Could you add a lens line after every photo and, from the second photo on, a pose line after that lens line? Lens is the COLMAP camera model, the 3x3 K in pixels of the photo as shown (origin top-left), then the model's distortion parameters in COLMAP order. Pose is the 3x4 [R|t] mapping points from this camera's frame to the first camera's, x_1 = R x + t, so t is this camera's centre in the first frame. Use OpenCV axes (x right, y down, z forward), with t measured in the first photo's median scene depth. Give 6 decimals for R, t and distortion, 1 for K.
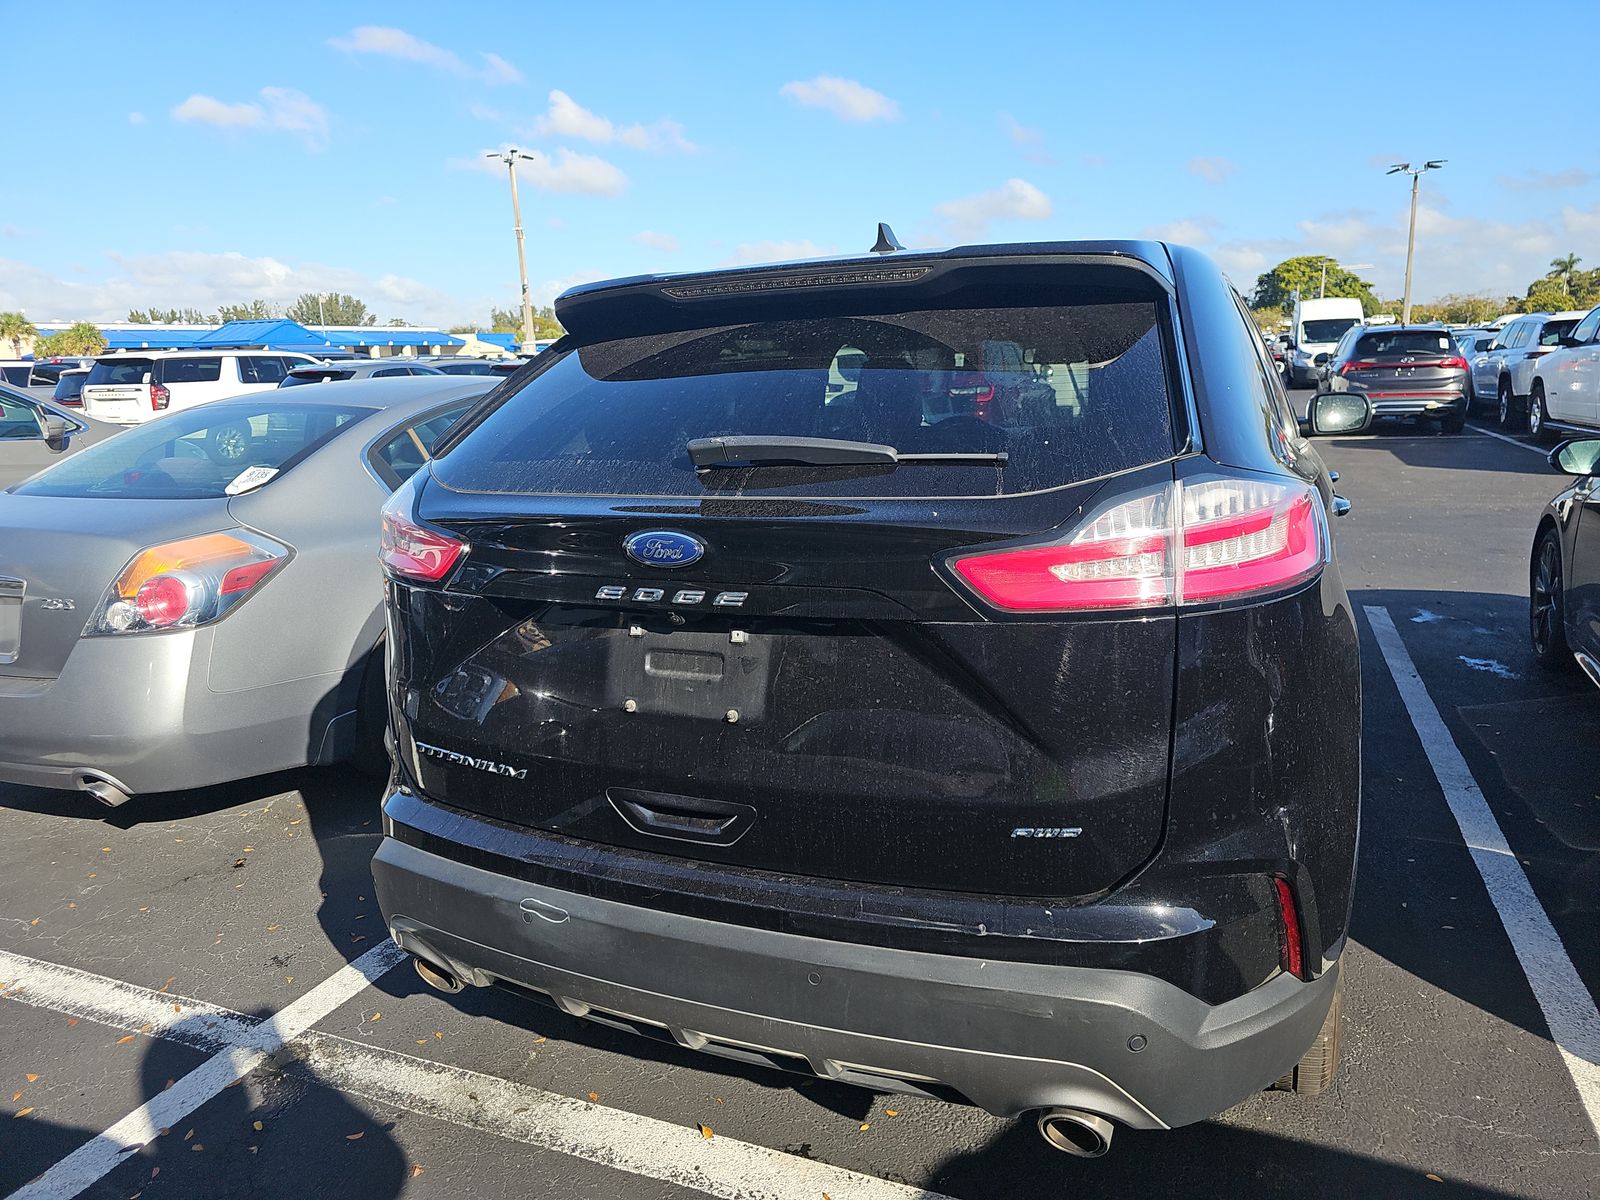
lens RADIAL K [[1082.4, 0, 793.5], [0, 1082.4, 591.9], [0, 0, 1]] dist [0.054518, -0.040113]
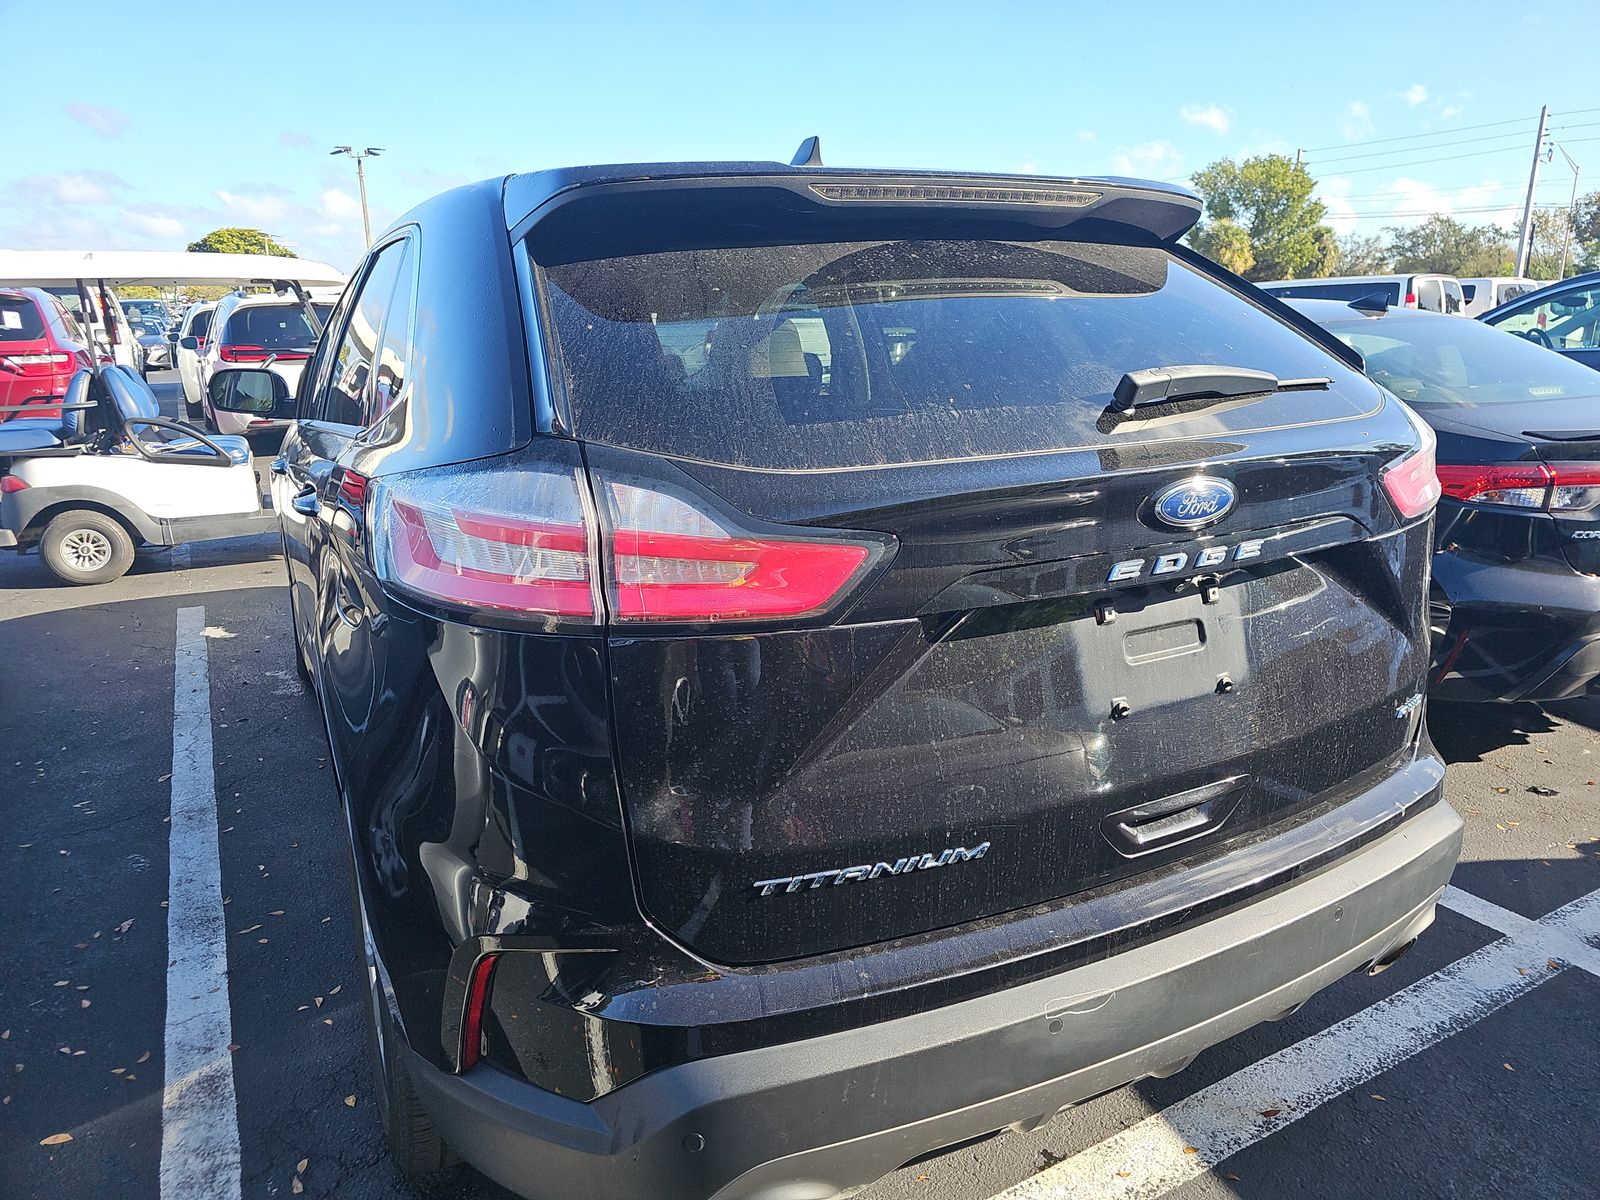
lens RADIAL K [[1087.6, 0, 797.7], [0, 1087.6, 617.9], [0, 0, 1]] dist [0.071009, -0.080724]
pose [[0.602182, -0.183047, 0.777091, -0.601202], [0.153833, 0.981724, 0.112041, -0.058281], [-0.783398, 0.052073, 0.619335, 0.441692]]
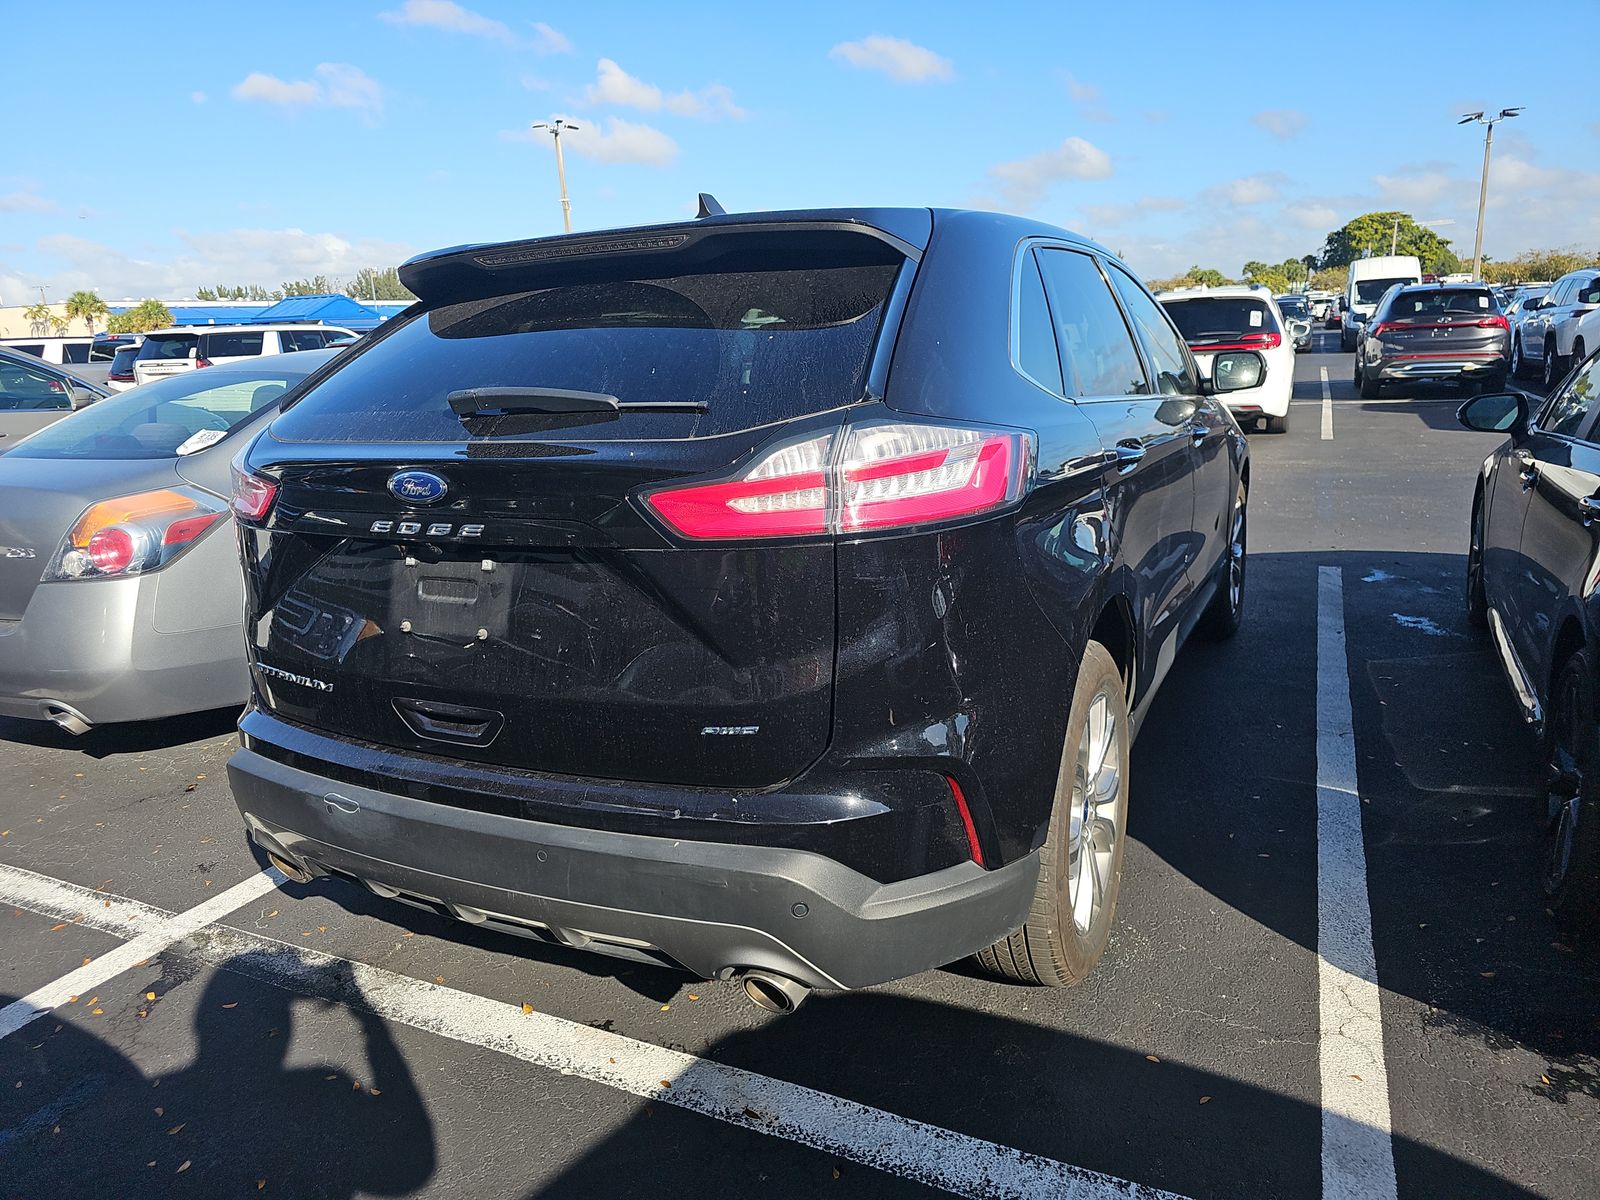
lens RADIAL K [[1086.3, 0, 790.4], [0, 1086.3, 607.5], [0, 0, 1]] dist [0.052193, -0.038579]
pose [[0.998058, 0.003878, -0.062163, 0.180613], [-0.001444, 0.999232, 0.039154, 0.021802], [0.062267, -0.038988, 0.997298, -0.070177]]
